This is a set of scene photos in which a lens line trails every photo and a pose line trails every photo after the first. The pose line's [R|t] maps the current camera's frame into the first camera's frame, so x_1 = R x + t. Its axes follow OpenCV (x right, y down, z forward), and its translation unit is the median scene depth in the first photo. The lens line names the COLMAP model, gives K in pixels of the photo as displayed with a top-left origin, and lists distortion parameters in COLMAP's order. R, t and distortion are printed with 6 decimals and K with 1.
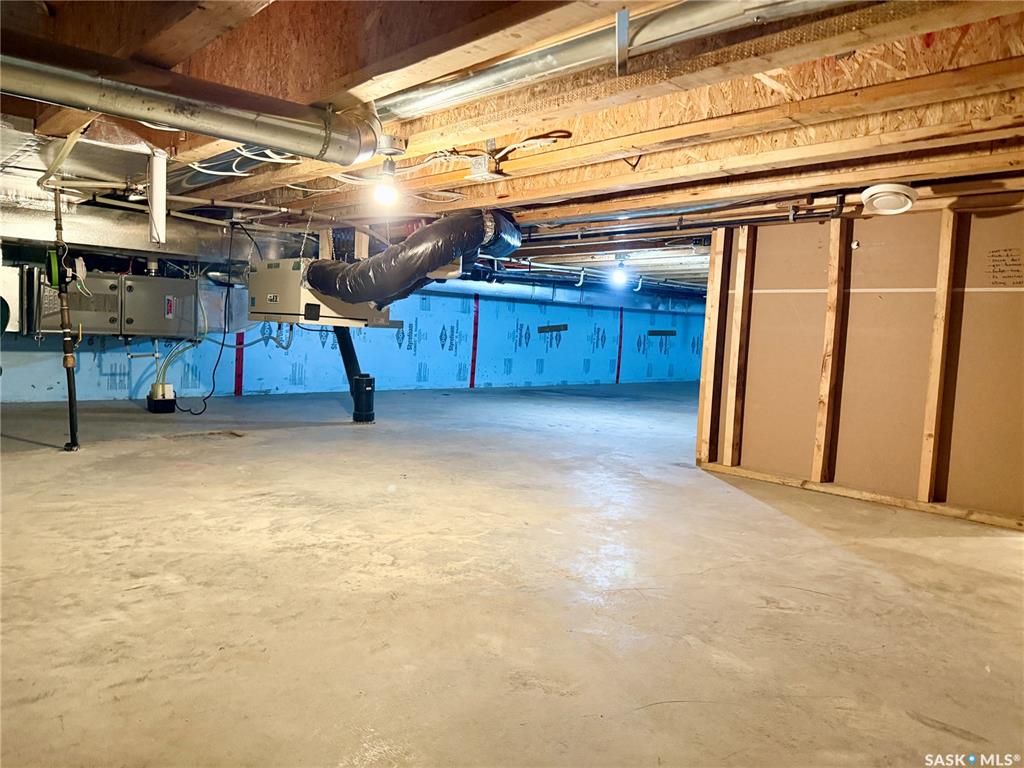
lens RADIAL K [[713.4, 0, 512.0], [0, 713.4, 384.0], [0, 0, 1]] dist [0.099730, -0.136937]
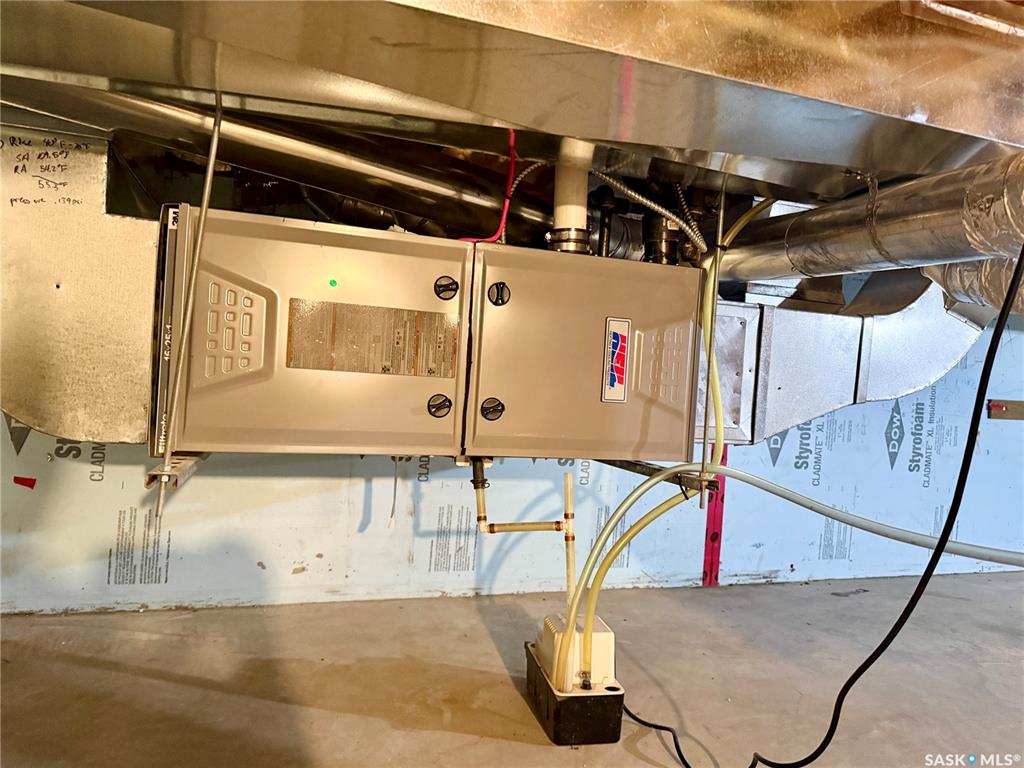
lens RADIAL K [[713.4, 0, 512.0], [0, 713.4, 384.0], [0, 0, 1]] dist [0.099730, -0.136937]
pose [[0.906385, 0.005314, -0.422418, -0.351941], [-0.046797, 0.995030, -0.087895, -0.063274], [0.419852, 0.099434, 0.902129, 0.657772]]
